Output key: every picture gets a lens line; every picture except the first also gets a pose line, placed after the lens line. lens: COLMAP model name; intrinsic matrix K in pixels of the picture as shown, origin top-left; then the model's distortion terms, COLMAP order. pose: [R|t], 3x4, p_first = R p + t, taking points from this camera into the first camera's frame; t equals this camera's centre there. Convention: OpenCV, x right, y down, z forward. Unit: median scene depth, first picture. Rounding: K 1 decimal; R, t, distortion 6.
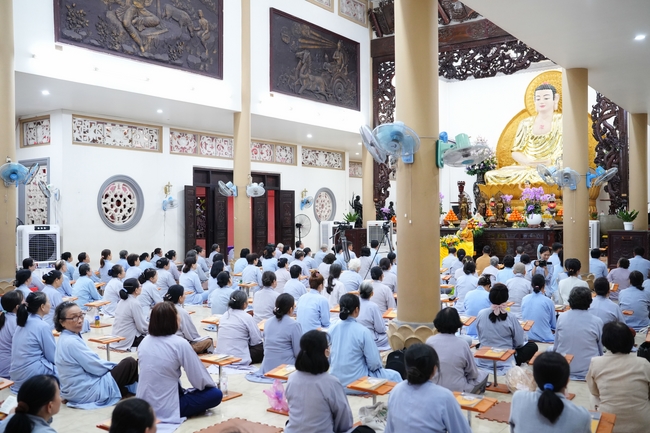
lens RADIAL K [[656.0, 0, 328.1], [0, 656.0, 212.4], [0, 0, 1]] dist [-0.026000, 0.000000]
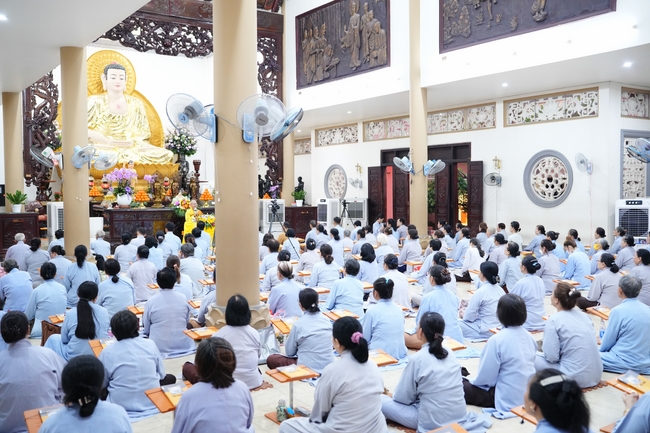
lens RADIAL K [[656.0, 0, 329.0], [0, 656.0, 213.1], [0, 0, 1]] dist [-0.026000, 0.000000]
pose [[0.342964, -0.023586, 0.939052, -0.616567], [-0.001453, 0.999670, 0.025639, 0.005827], [-0.939347, -0.010158, 0.342817, 0.440226]]
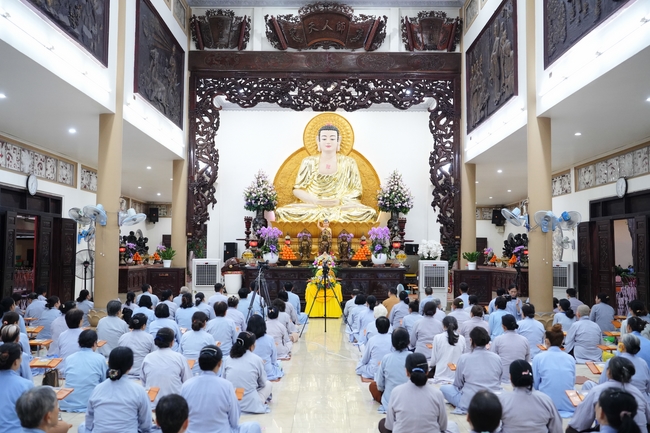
lens RADIAL K [[656.0, 0, 324.6], [0, 656.0, 221.9], [0, 0, 1]] dist [-0.026000, 0.000000]
pose [[0.819896, 0.041166, 0.571031, -0.312319], [-0.017737, 0.998759, -0.046535, 0.001937], [-0.572238, 0.028026, 0.819608, 0.214391]]
